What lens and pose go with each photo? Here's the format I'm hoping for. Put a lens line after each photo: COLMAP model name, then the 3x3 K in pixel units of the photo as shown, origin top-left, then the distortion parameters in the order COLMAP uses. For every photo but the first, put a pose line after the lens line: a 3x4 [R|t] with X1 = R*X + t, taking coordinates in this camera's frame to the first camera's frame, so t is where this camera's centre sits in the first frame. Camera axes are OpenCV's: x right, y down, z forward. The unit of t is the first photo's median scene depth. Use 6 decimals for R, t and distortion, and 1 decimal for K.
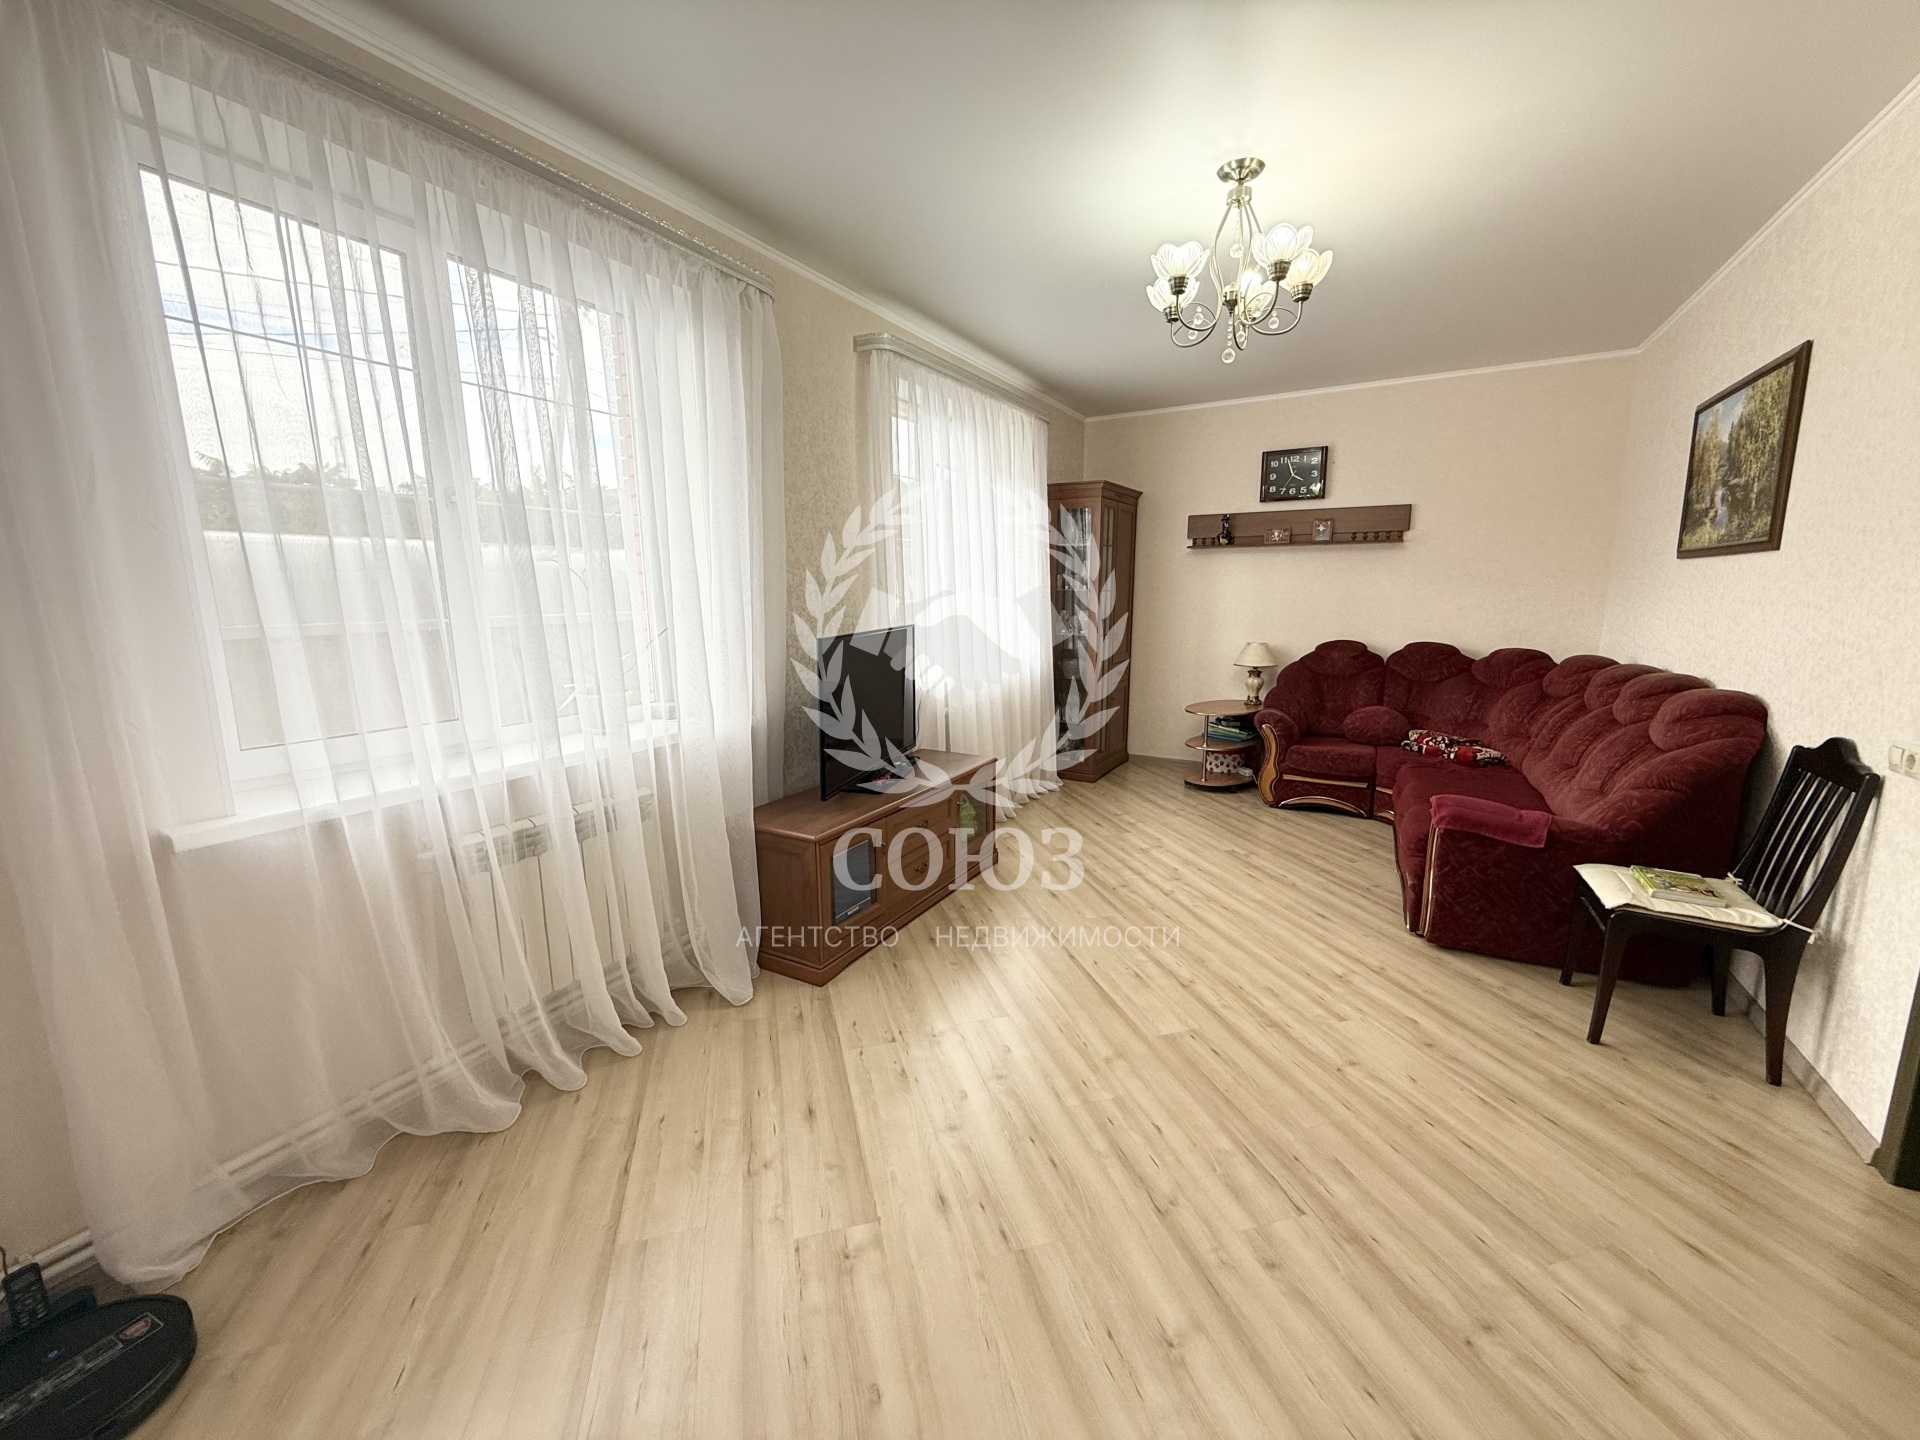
lens RADIAL K [[759.9, 0, 957.0], [0, 759.9, 718.1], [0, 0, 1]] dist [0.001387, -0.000455]
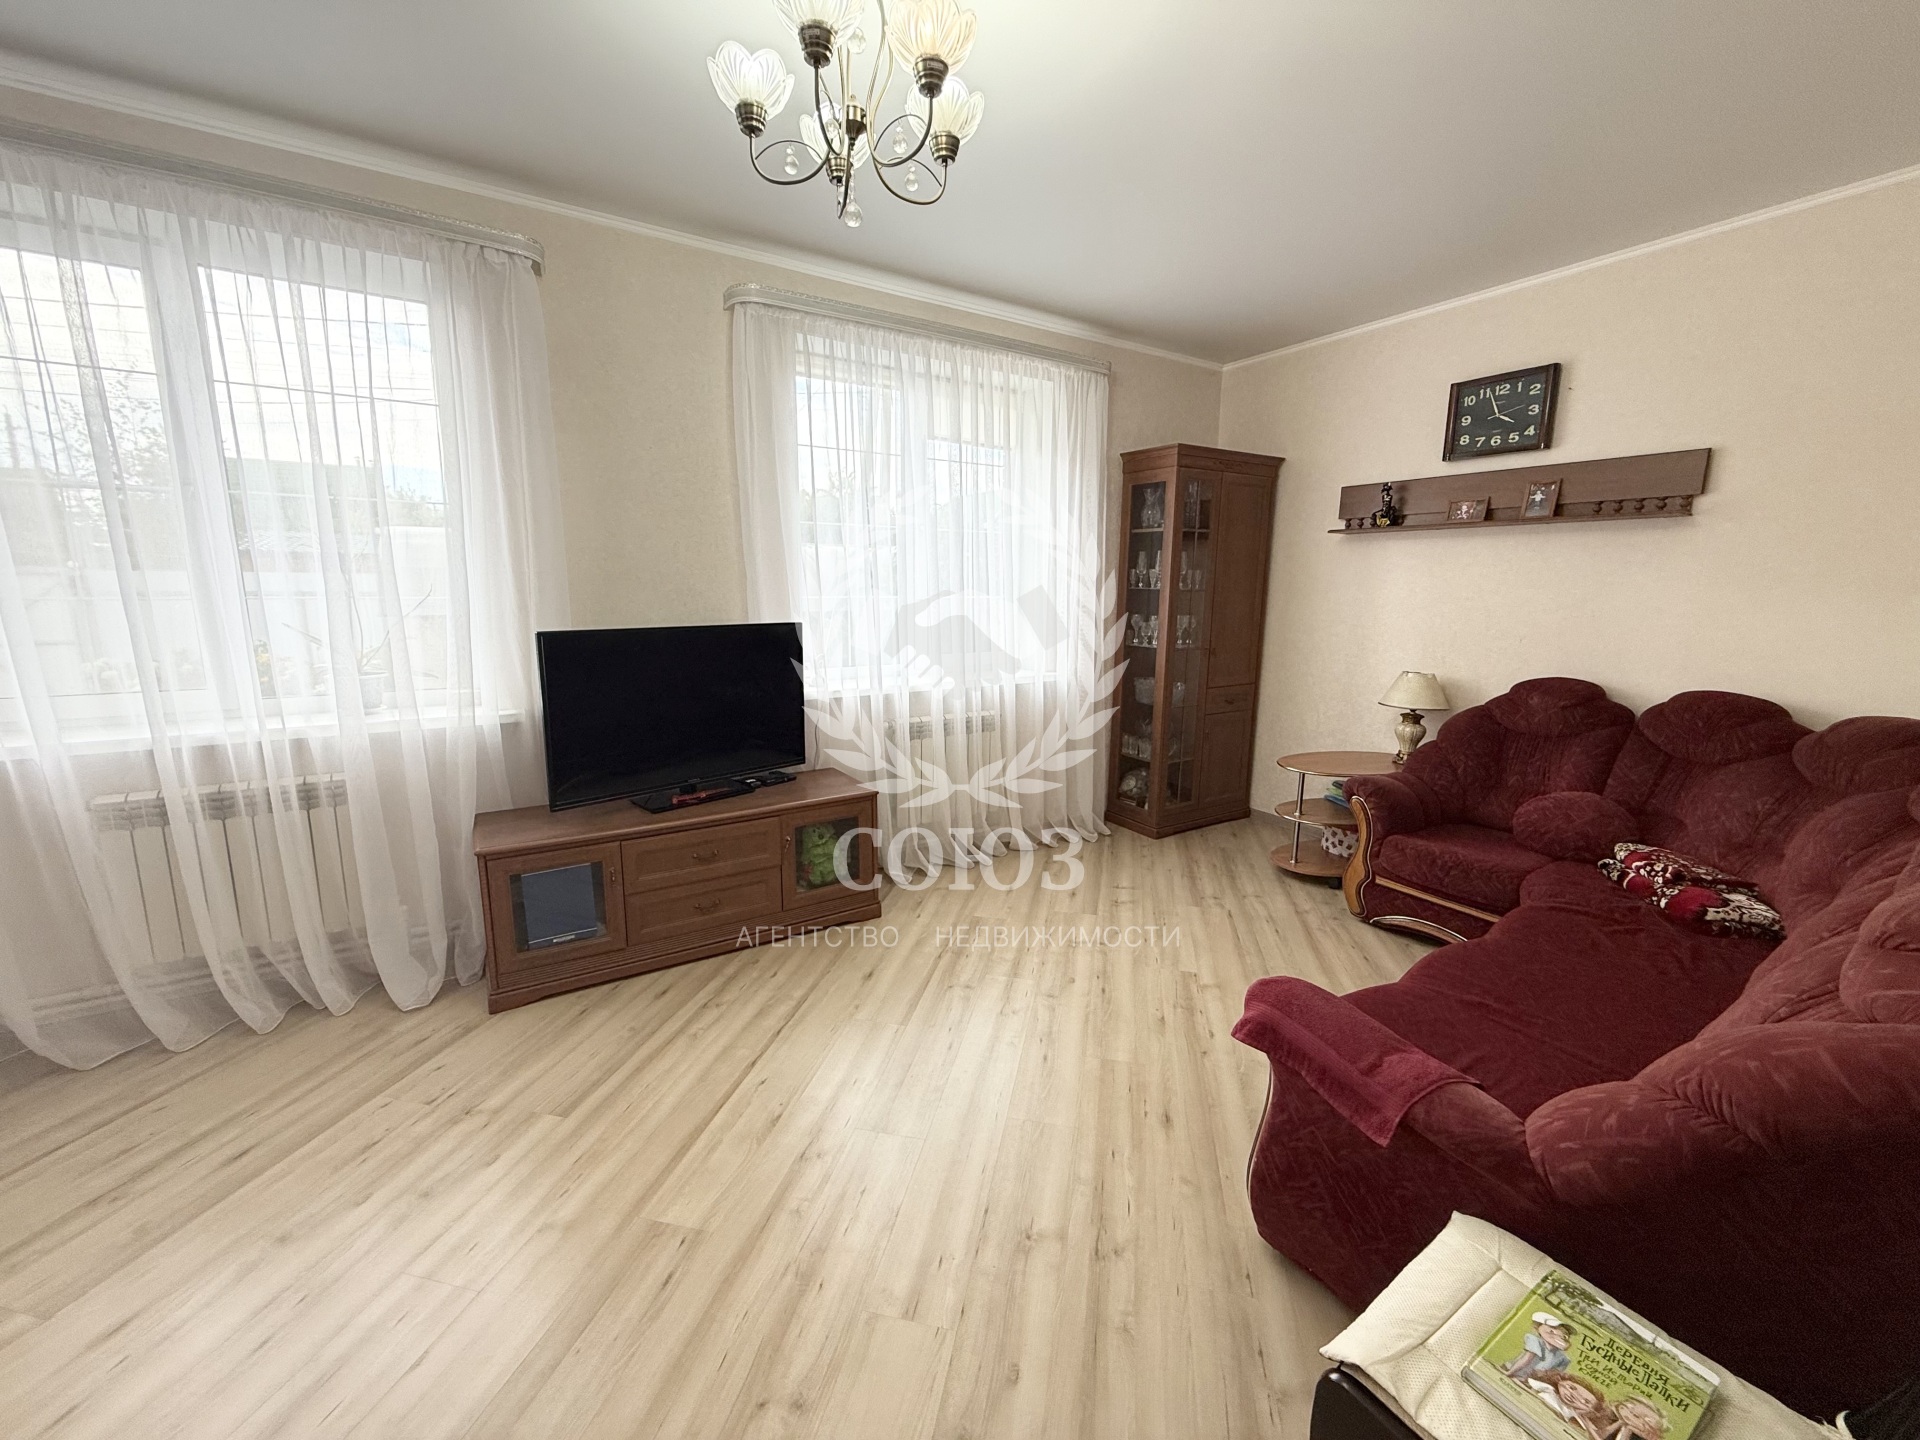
lens RADIAL K [[759.9, 0, 957.0], [0, 759.9, 718.1], [0, 0, 1]] dist [0.001387, -0.000455]
pose [[0.883613, 0.096828, -0.458097, 0.372027], [-0.096091, 0.995059, 0.024978, -0.039580], [0.458252, 0.021948, 0.888551, 0.236549]]
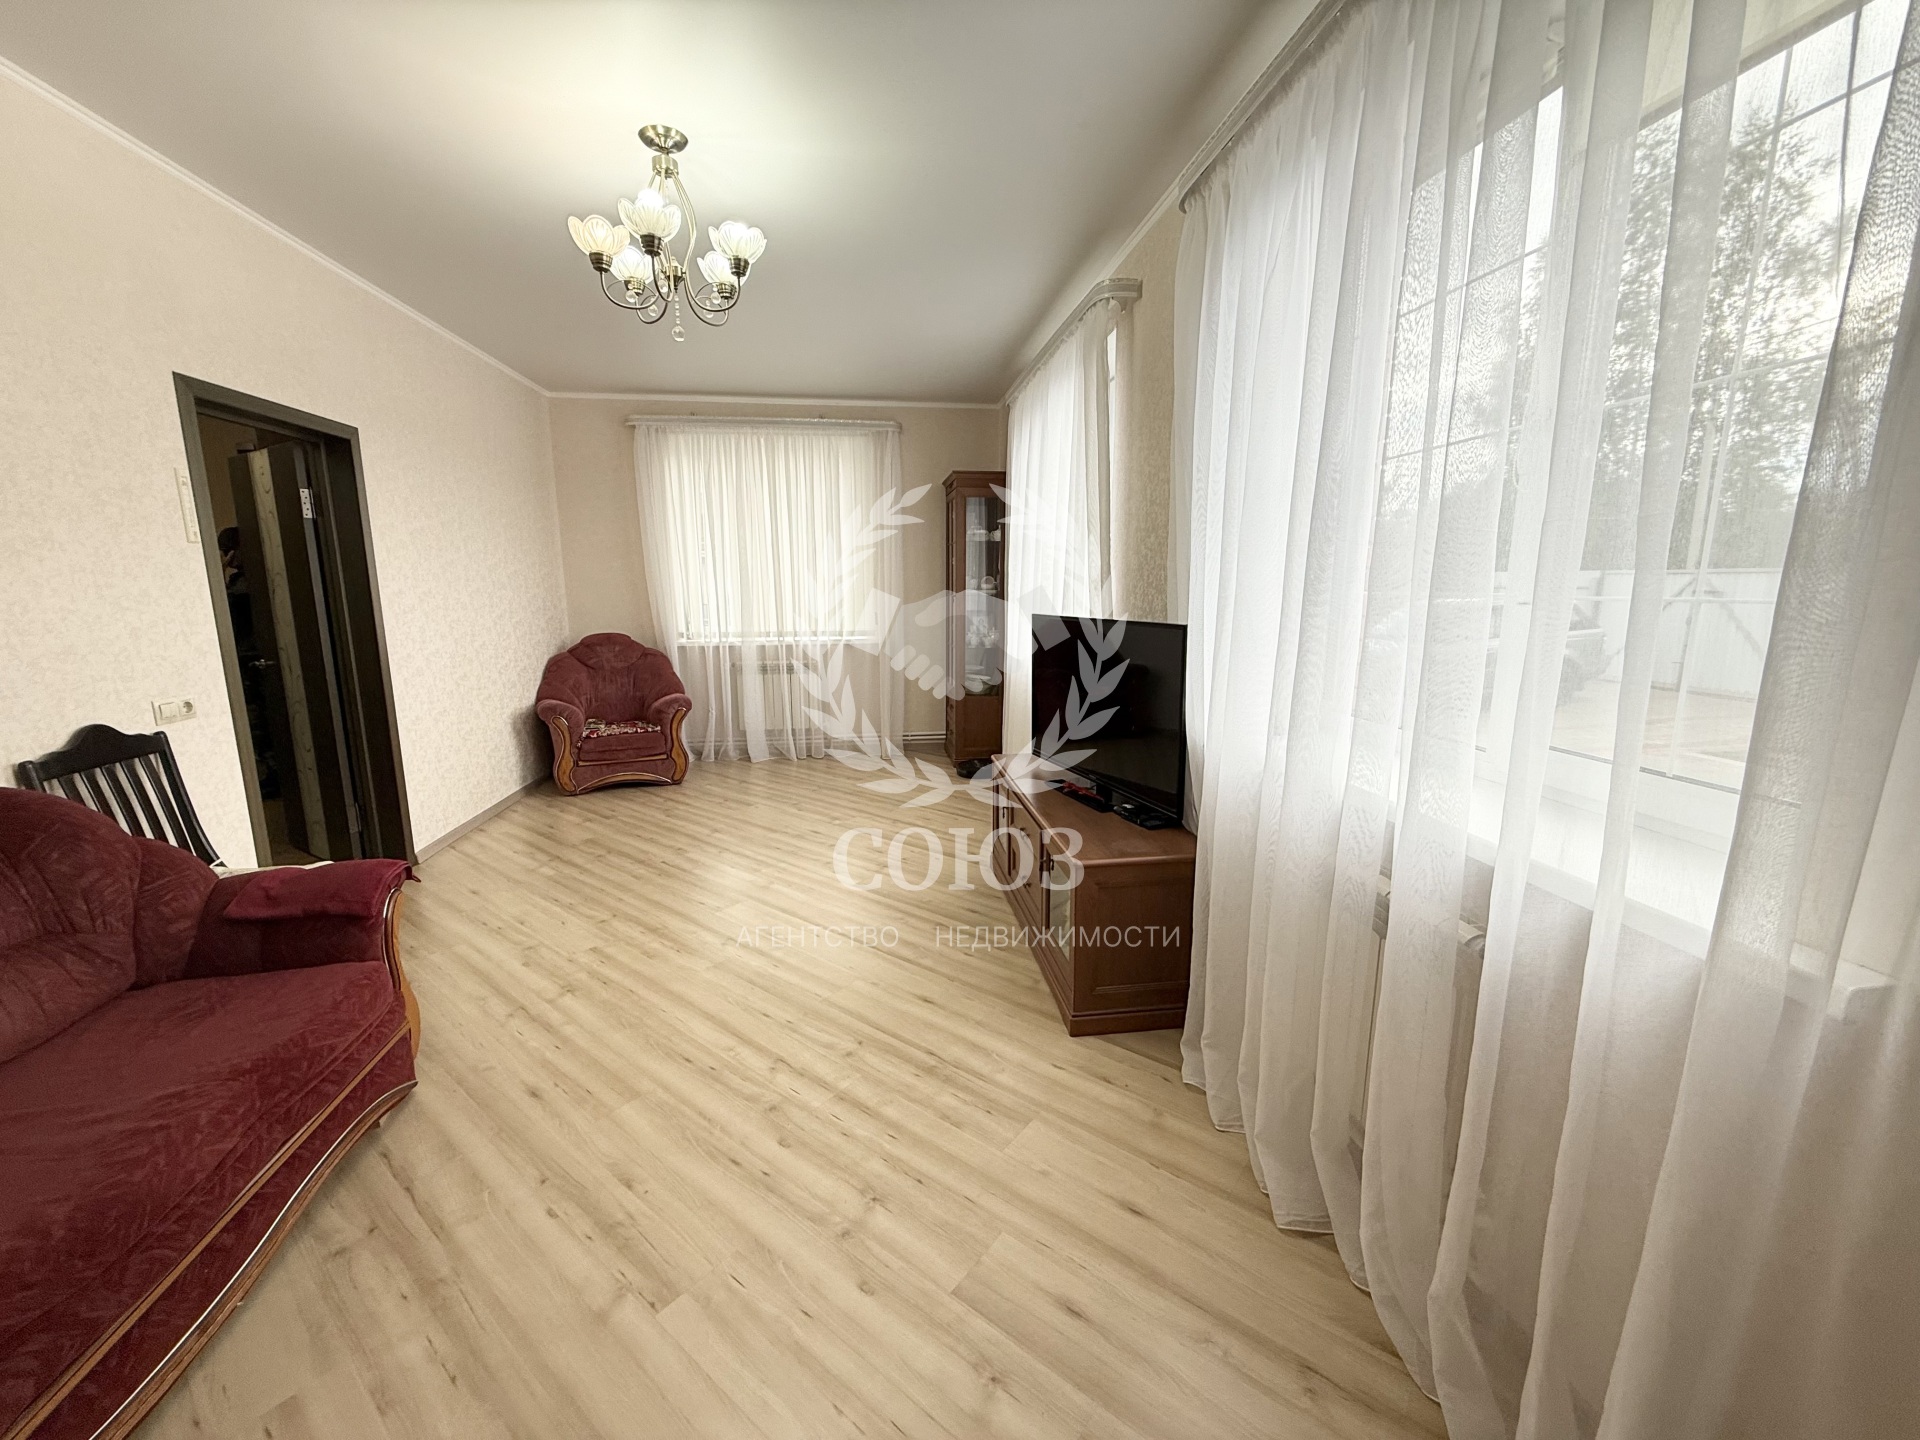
lens RADIAL K [[759.9, 0, 957.0], [0, 759.9, 718.1], [0, 0, 1]] dist [0.001387, -0.000455]
pose [[-0.800342, 0.115040, -0.588403, 0.343242], [-0.091669, 0.946398, 0.309720, -0.169192], [0.592494, 0.301820, -0.746897, 1.017513]]
